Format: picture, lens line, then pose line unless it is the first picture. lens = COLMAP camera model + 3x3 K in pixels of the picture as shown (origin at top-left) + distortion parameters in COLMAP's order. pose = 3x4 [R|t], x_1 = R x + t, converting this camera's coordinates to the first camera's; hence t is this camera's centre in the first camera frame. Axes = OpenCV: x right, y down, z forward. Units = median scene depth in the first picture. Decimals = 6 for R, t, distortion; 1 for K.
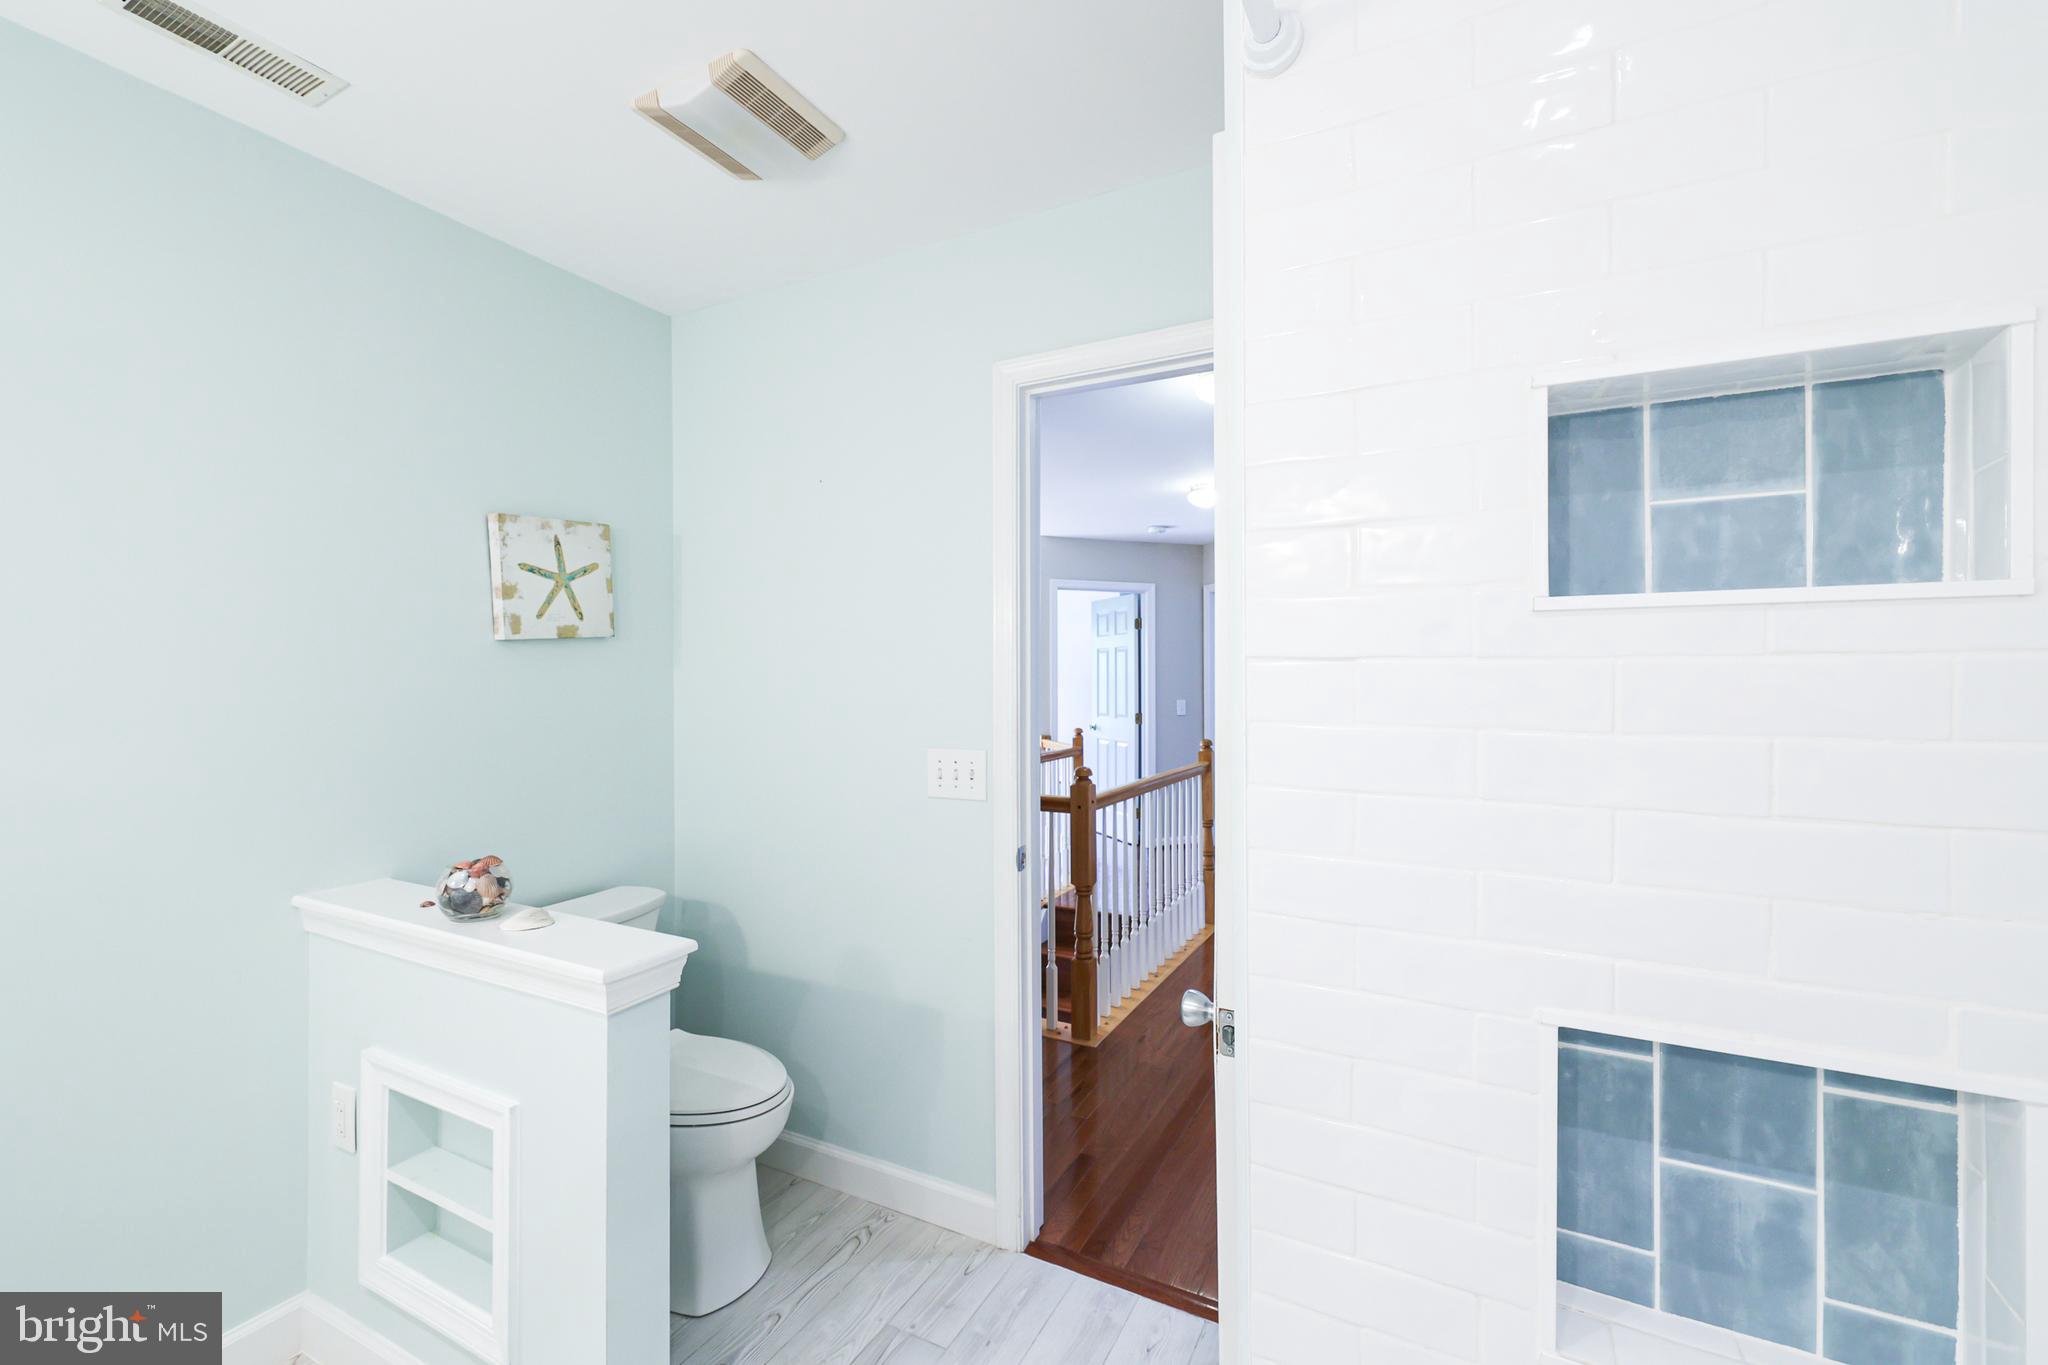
lens RADIAL K [[863.6, 0, 1020.9], [0, 863.6, 680.1], [0, 0, 1]] dist [-0.011249, -0.000144]
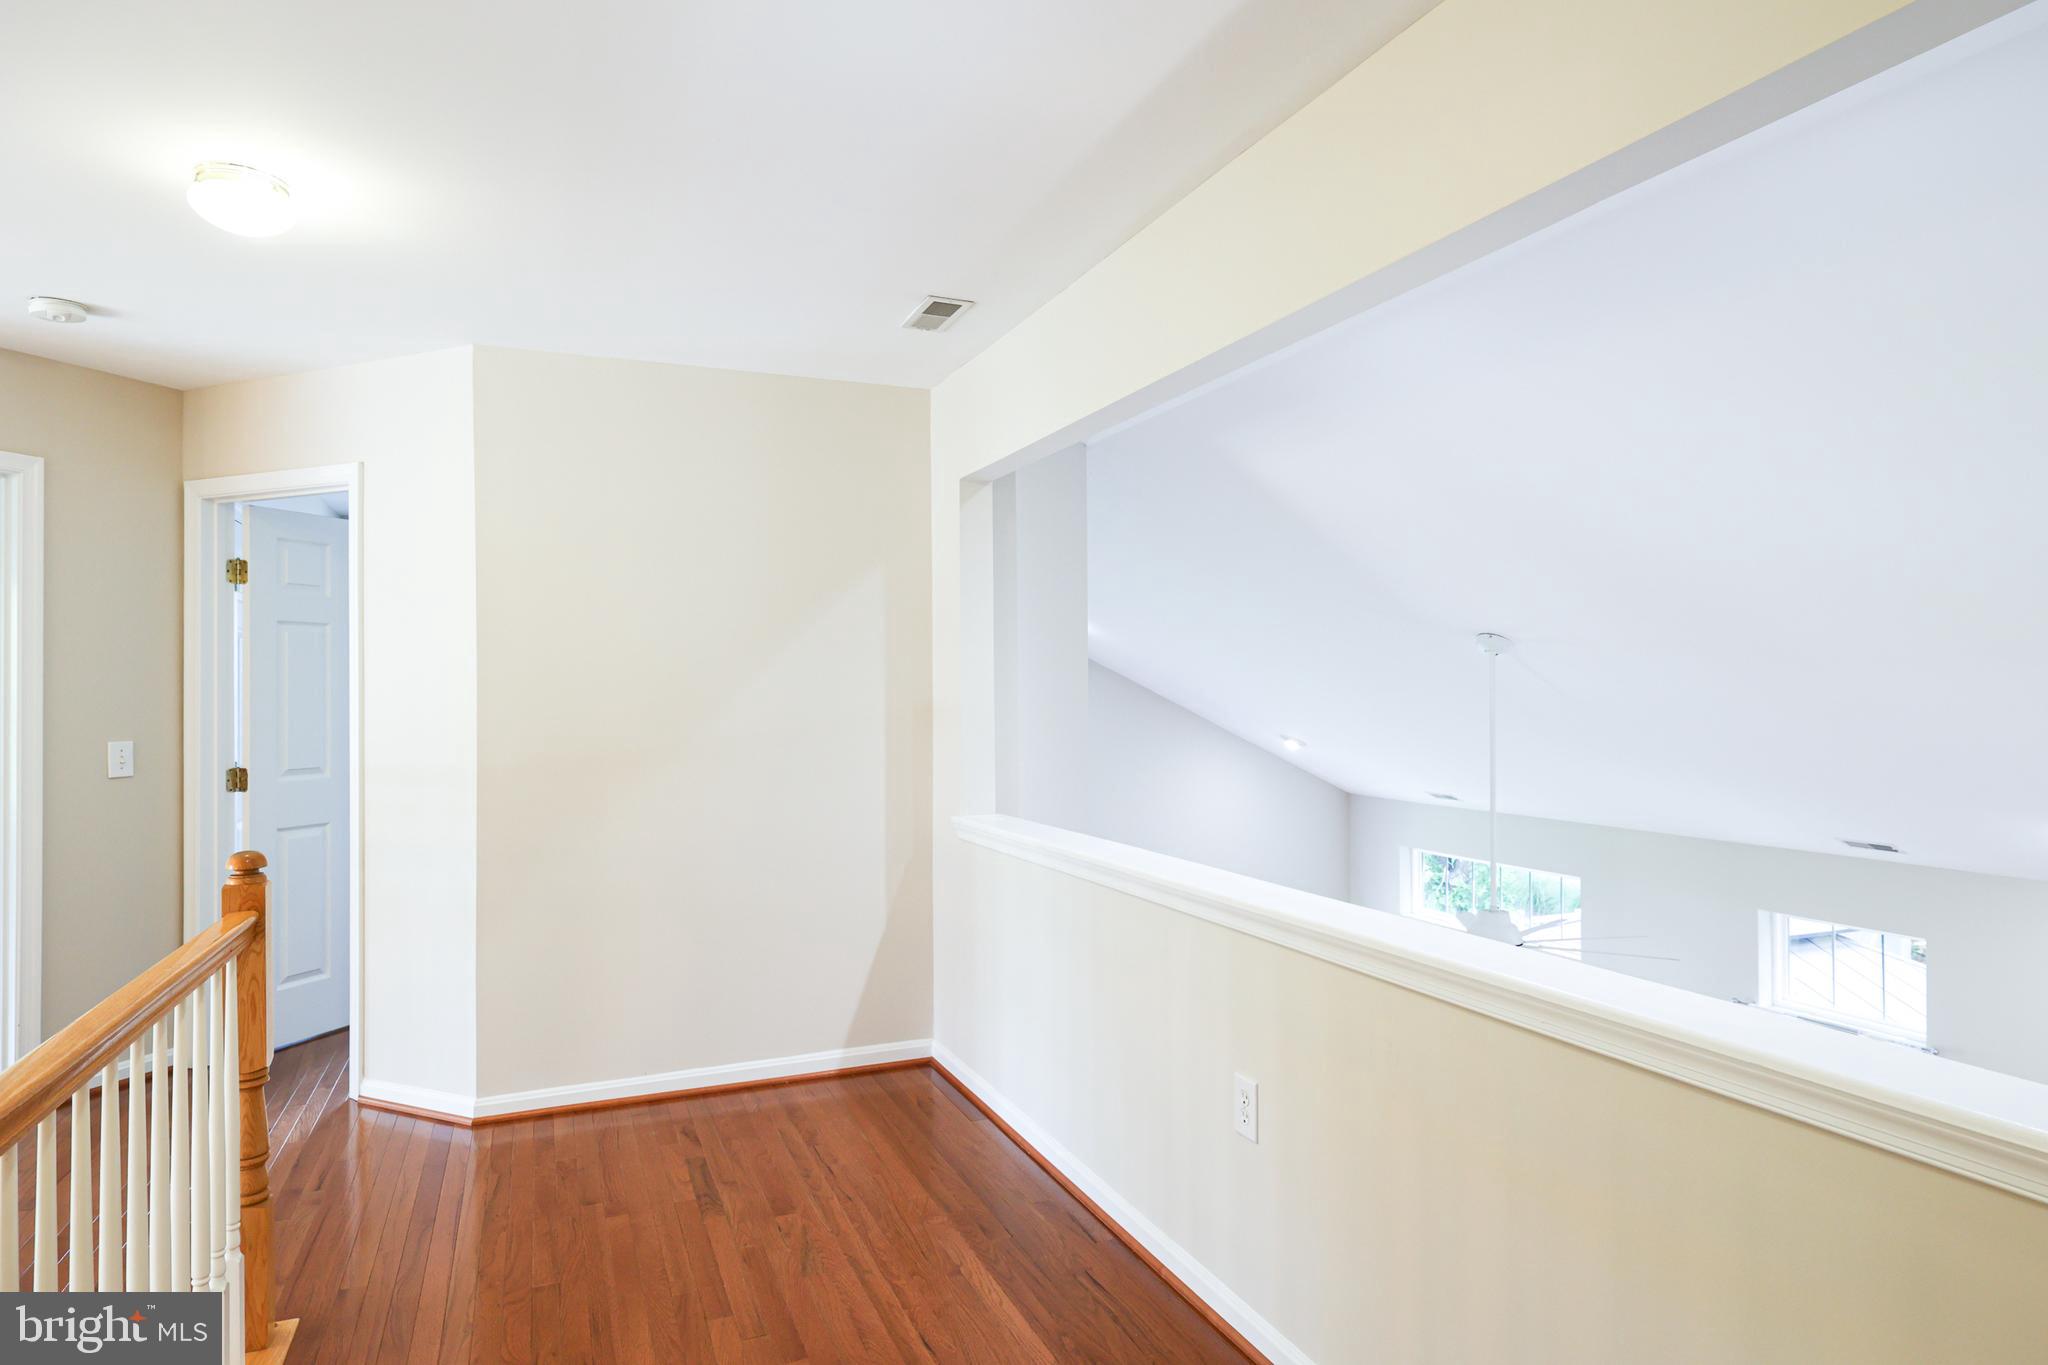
lens RADIAL K [[1156.3, 0, 1026.5], [0, 1156.3, 683.0], [0, 0, 1]] dist [0.002868, -0.000147]
pose [[0.639031, 0.001571, 0.769179, 0.035421], [0.002761, 0.999987, -0.004337, -0.002607], [-0.769176, 0.004895, 0.639018, 0.331225]]
